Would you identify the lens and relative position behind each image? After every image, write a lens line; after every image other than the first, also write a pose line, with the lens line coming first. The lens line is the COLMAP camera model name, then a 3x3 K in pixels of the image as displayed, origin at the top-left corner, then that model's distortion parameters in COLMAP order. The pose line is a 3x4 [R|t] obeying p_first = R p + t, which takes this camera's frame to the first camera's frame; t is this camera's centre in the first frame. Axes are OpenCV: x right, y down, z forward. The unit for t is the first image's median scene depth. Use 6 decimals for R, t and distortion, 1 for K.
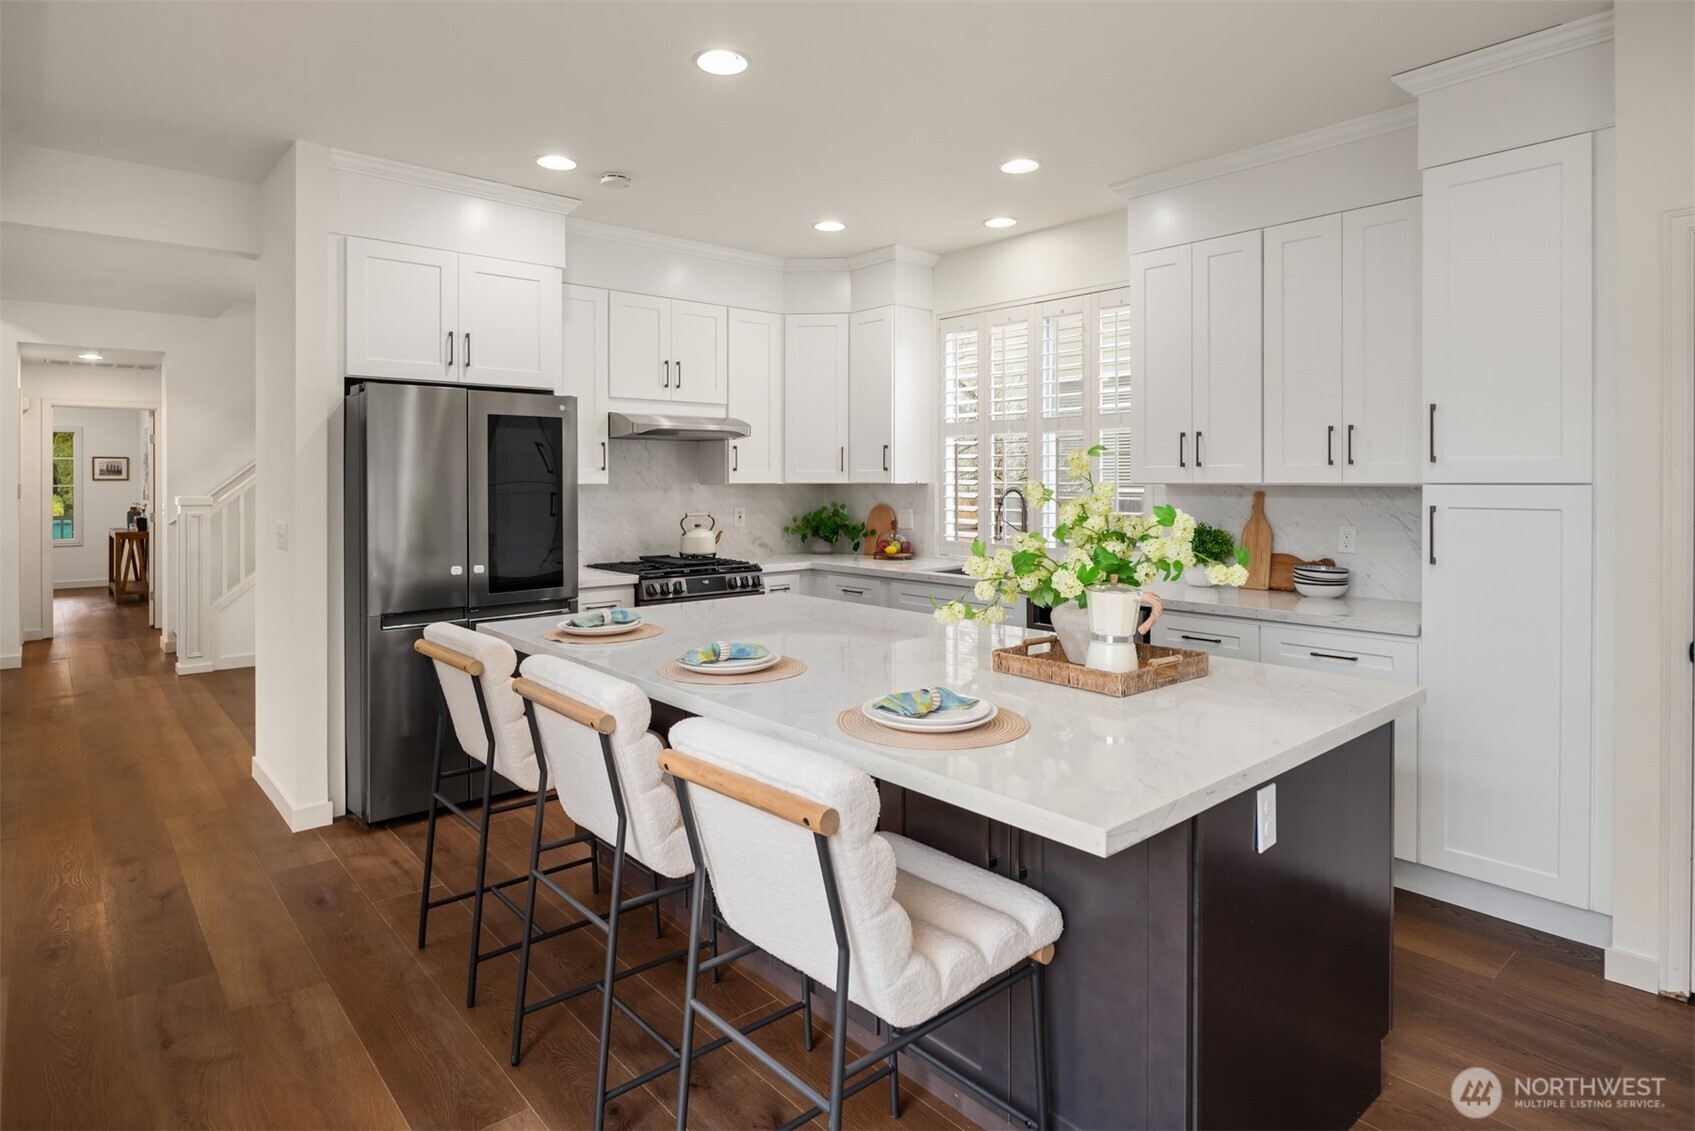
lens RADIAL K [[930.5, 0, 847.1], [0, 930.5, 484.9], [0, 0, 1]] dist [0.000000, -0.001365]
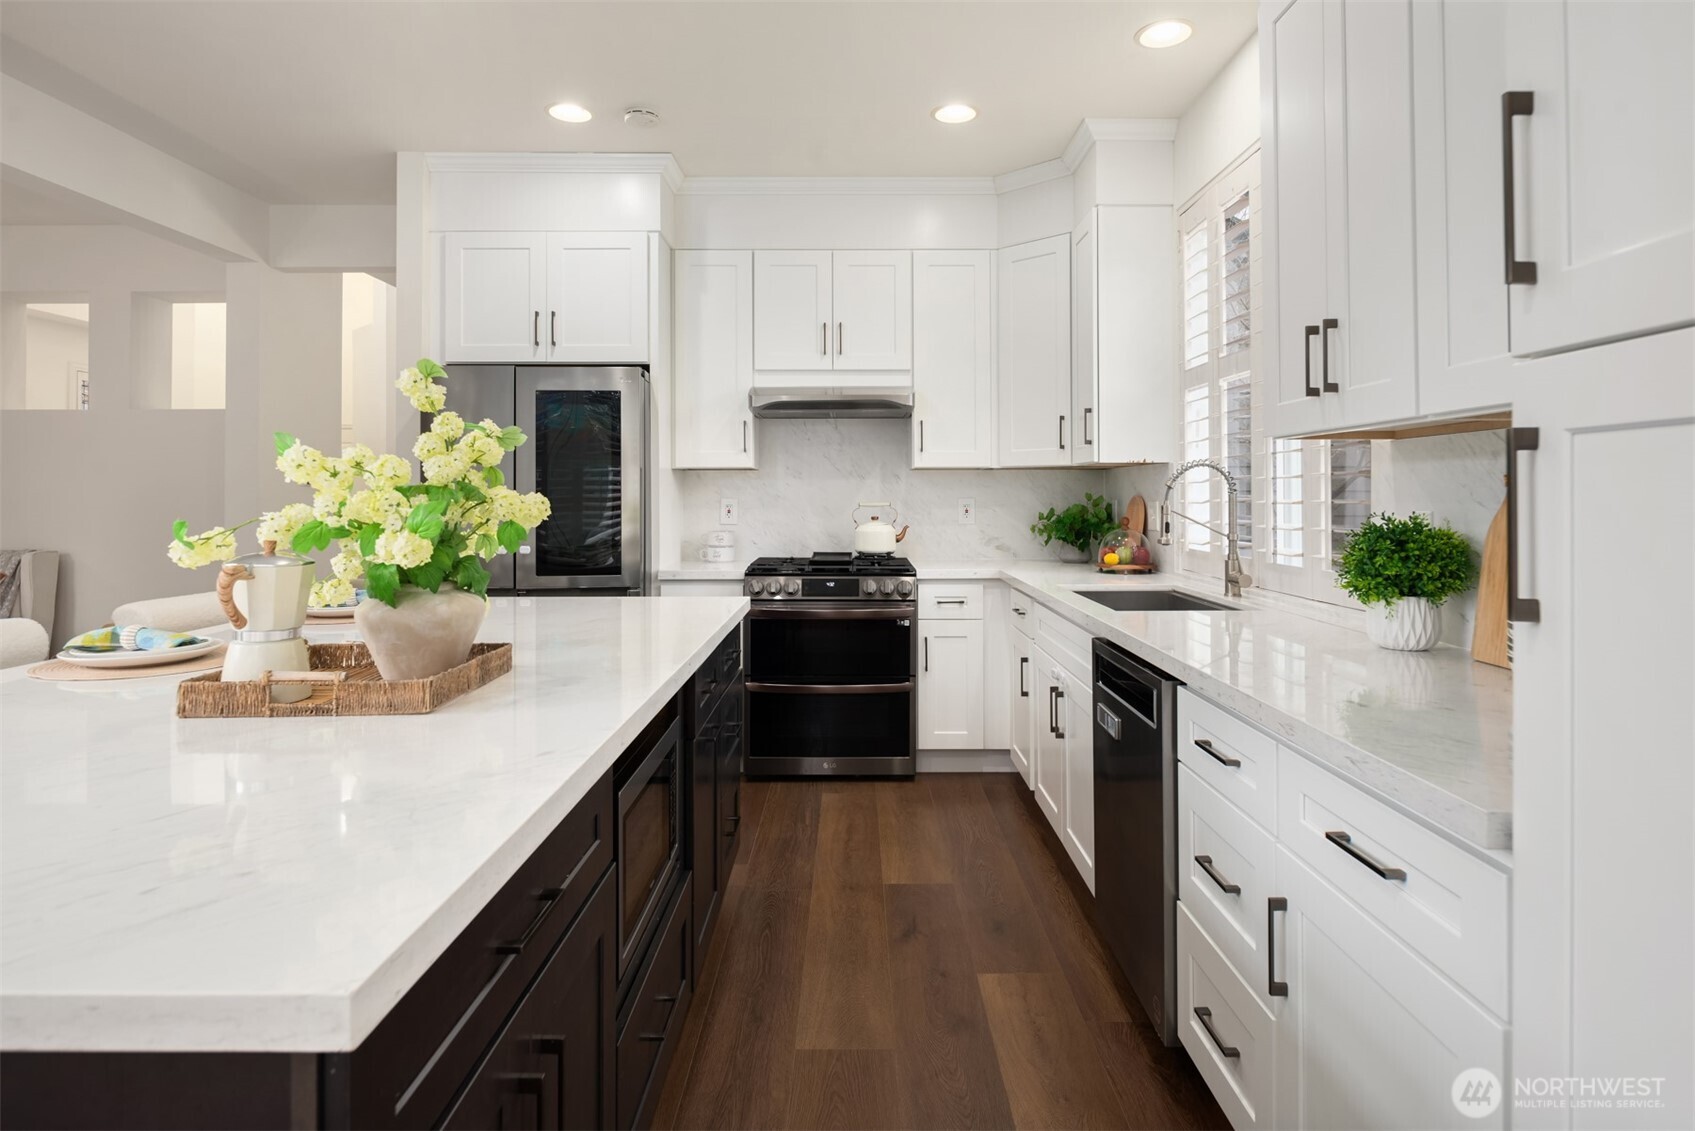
lens RADIAL K [[930.5, 0, 847.1], [0, 930.5, 484.9], [0, 0, 1]] dist [0.000000, -0.001365]
pose [[0.755719, -0.007096, -0.654857, 0.377277], [-0.003401, 0.999885, -0.014760, 0.027353], [0.654887, 0.013382, 0.755608, 0.367408]]
